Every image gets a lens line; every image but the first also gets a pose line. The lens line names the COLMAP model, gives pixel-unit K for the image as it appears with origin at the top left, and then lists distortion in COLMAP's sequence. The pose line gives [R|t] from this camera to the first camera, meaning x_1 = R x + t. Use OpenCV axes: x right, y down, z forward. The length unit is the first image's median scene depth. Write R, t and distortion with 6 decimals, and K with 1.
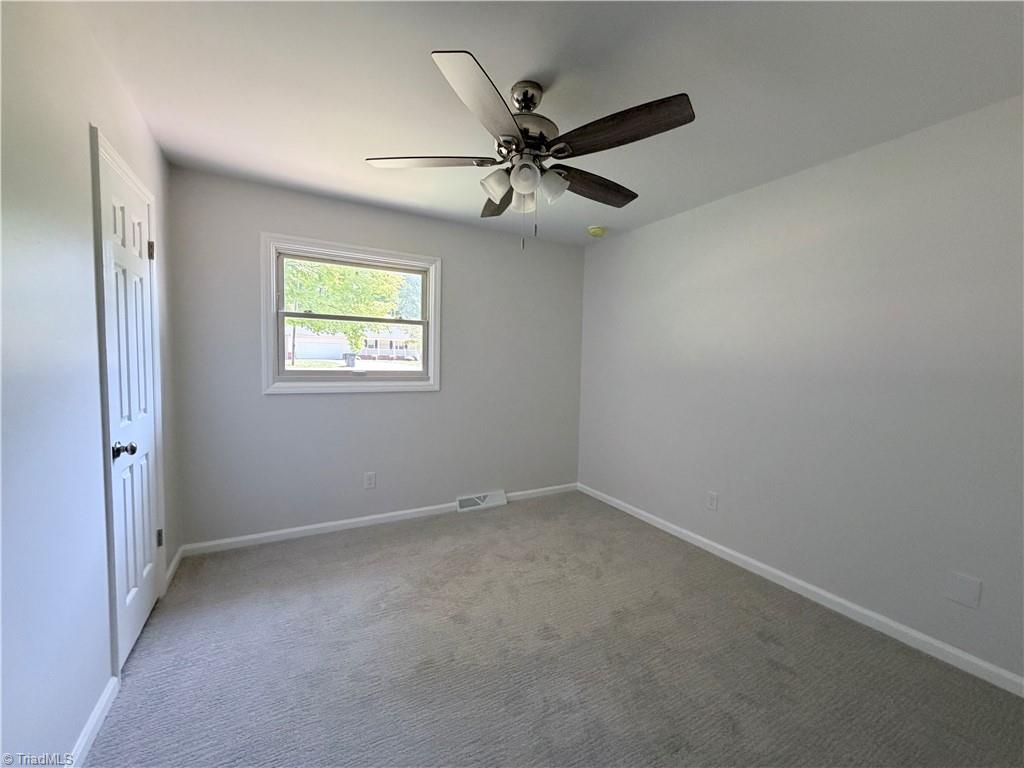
lens RADIAL K [[410.9, 0, 512.0], [0, 410.9, 384.0], [0, 0, 1]] dist [0.001606, -0.000073]
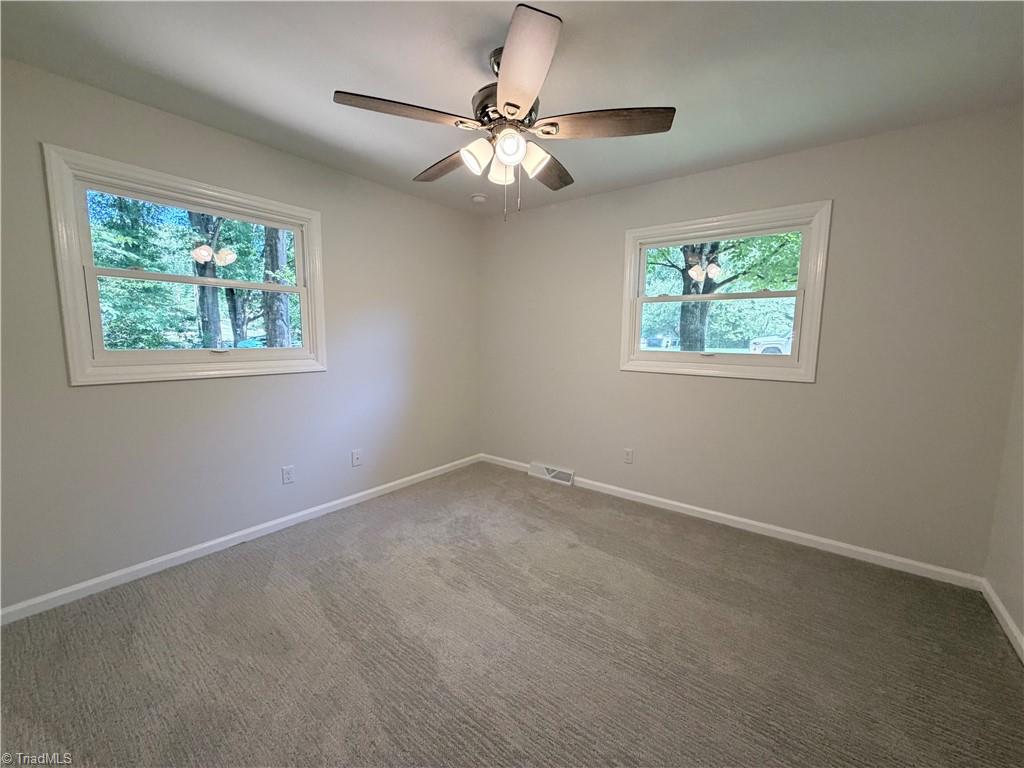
lens RADIAL K [[410.9, 0, 512.0], [0, 410.9, 384.0], [0, 0, 1]] dist [0.001606, -0.000073]
pose [[0.920835, -0.055378, 0.386001, -0.170626], [0.030896, 0.997114, 0.069346, -0.004729], [-0.388727, -0.051931, 0.919888, 0.028775]]
